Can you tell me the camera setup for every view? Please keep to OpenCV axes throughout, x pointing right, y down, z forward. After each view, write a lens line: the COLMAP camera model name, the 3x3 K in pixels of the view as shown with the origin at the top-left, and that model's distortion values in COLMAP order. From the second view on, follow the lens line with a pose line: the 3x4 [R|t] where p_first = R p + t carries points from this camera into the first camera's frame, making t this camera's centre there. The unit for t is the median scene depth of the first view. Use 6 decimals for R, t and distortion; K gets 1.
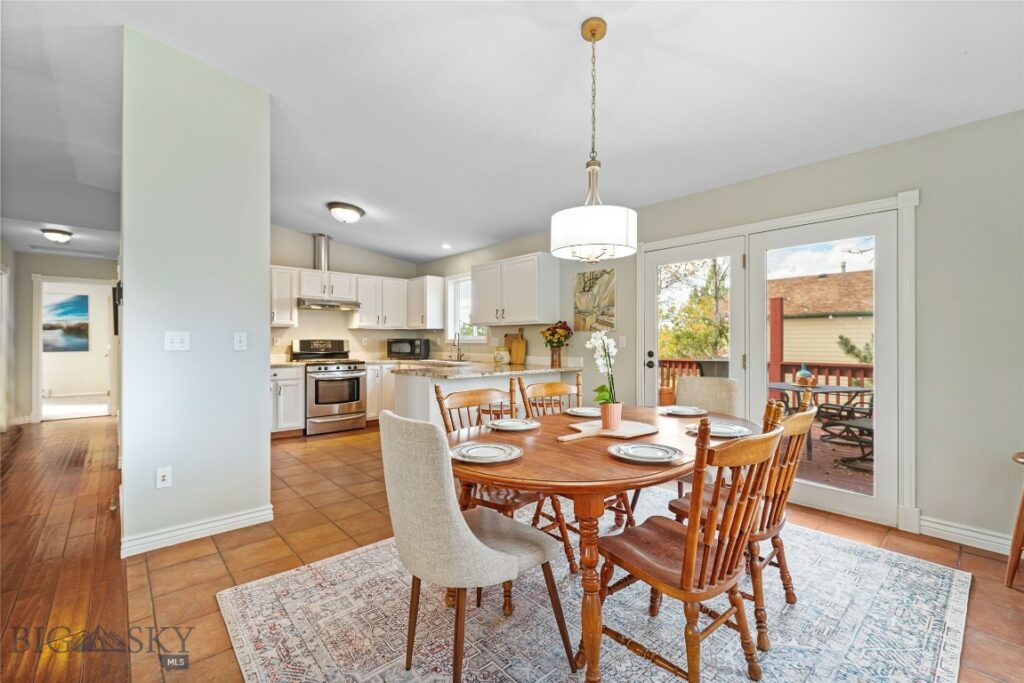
lens RADIAL K [[432.1, 0, 512.0], [0, 432.1, 341.5], [0, 0, 1]] dist [0.001870, 0.000193]
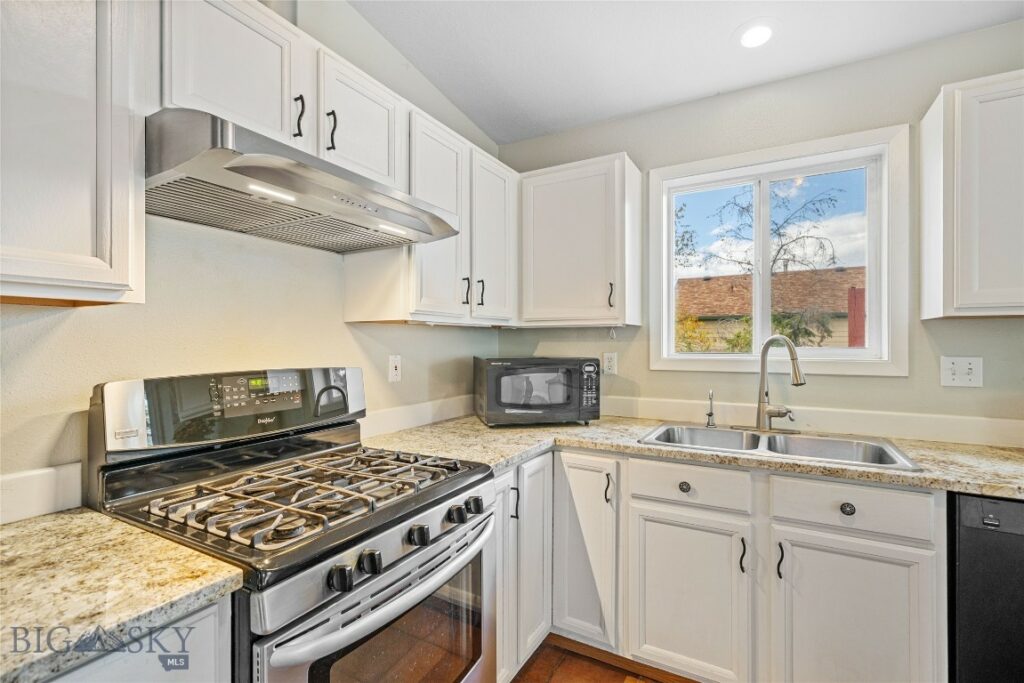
lens RADIAL K [[469.0, 0, 507.1], [0, 469.0, 336.8], [0, 0, 1]] dist [0.001603, 0.000116]
pose [[0.948986, 0.006074, 0.315261, -0.533774], [-0.002806, 0.999938, -0.010818, -0.025113], [-0.315307, 0.009381, 0.948943, 0.999100]]
